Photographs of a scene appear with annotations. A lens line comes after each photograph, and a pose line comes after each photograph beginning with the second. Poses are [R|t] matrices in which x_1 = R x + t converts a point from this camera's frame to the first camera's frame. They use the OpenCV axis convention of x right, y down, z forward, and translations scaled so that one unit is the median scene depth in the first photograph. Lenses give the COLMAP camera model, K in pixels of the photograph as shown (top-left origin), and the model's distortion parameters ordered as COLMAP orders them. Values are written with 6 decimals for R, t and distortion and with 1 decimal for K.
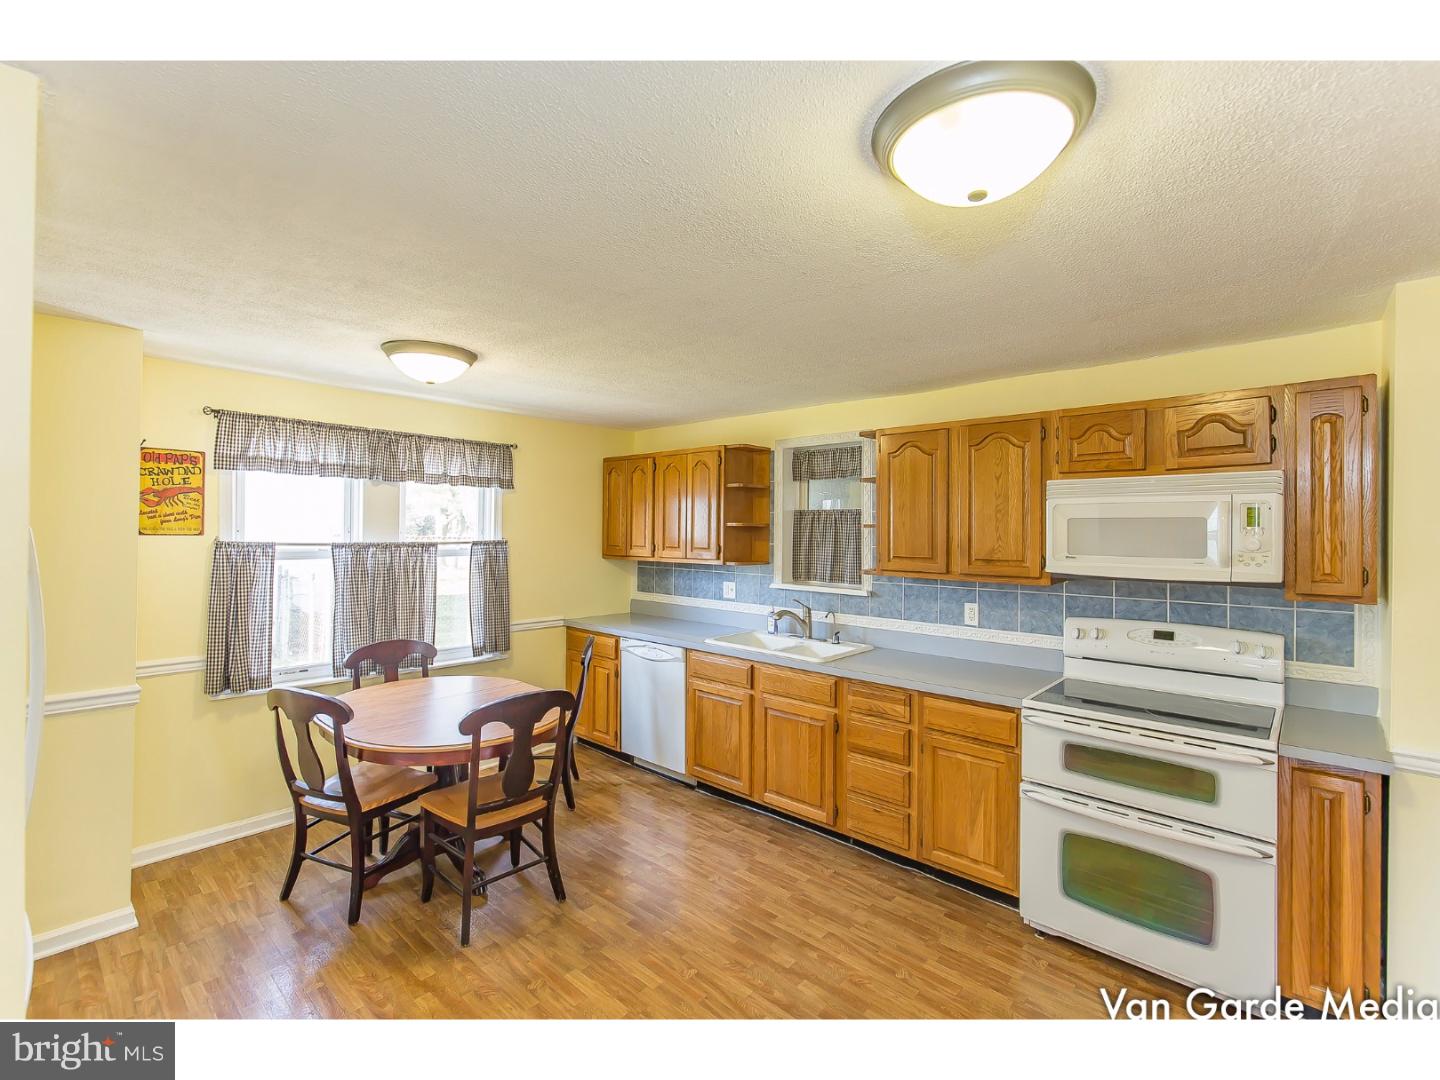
lens RADIAL K [[644.3, 0, 721.4], [0, 644.3, 531.0], [0, 0, 1]] dist [-0.001397, -0.000281]
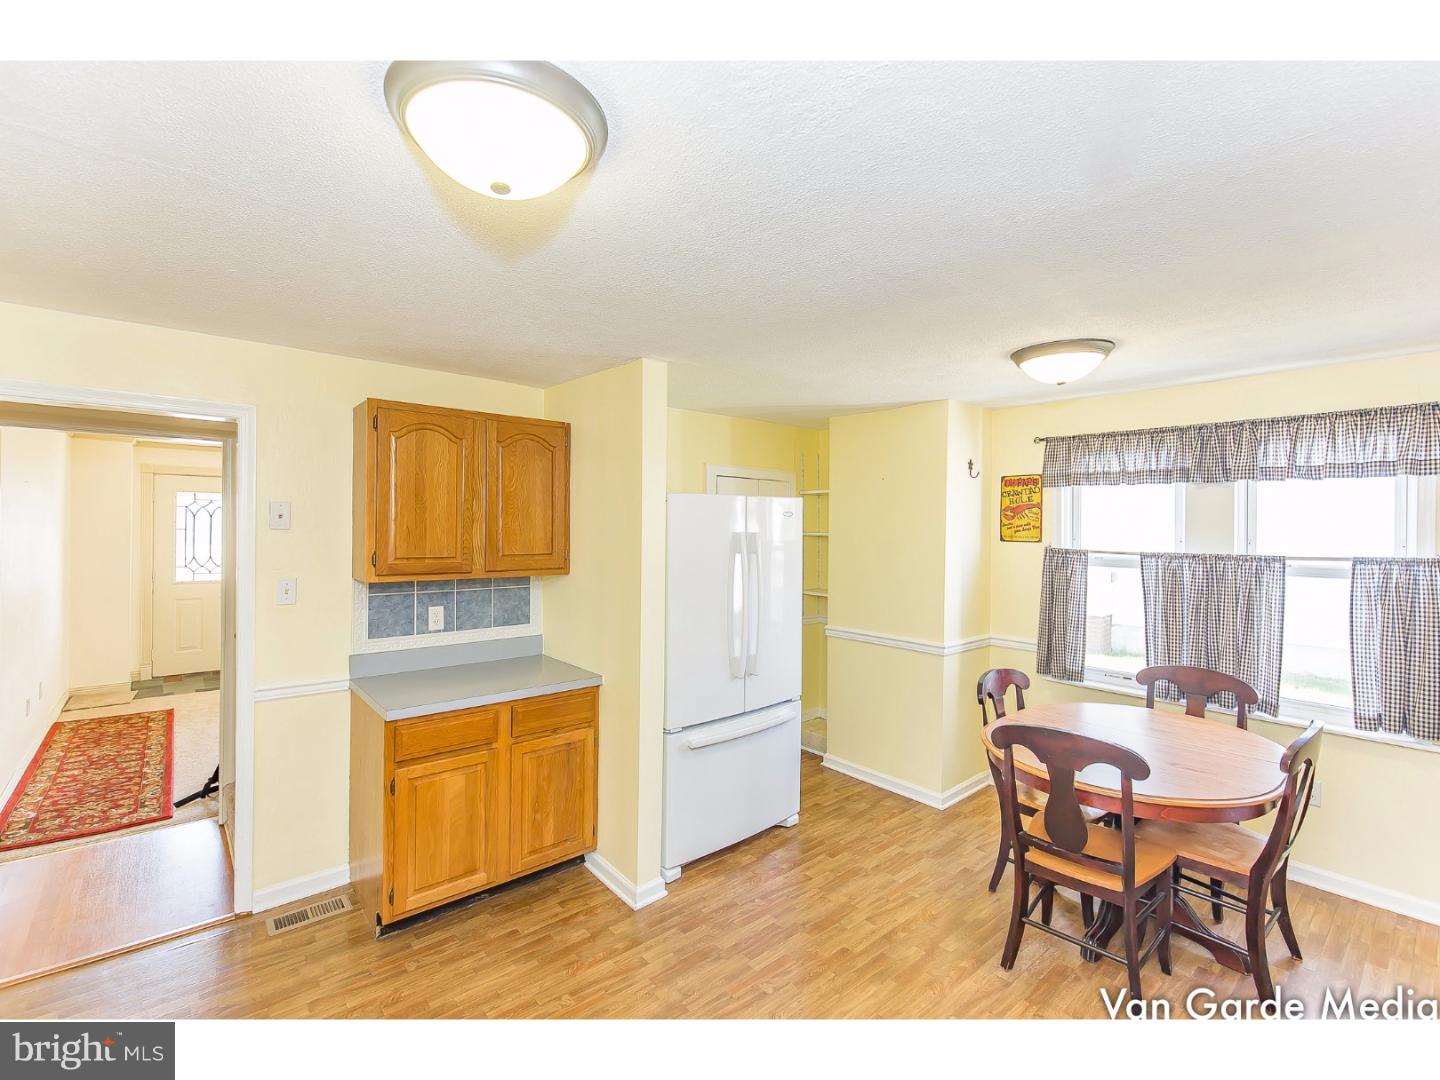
lens RADIAL K [[644.3, 0, 721.4], [0, 644.3, 531.0], [0, 0, 1]] dist [-0.001397, -0.000281]
pose [[-0.123897, -0.010823, -0.992236, 0.487676], [-0.016197, 0.999829, -0.008883, 0.005982], [0.992163, 0.014971, -0.124051, 0.548587]]
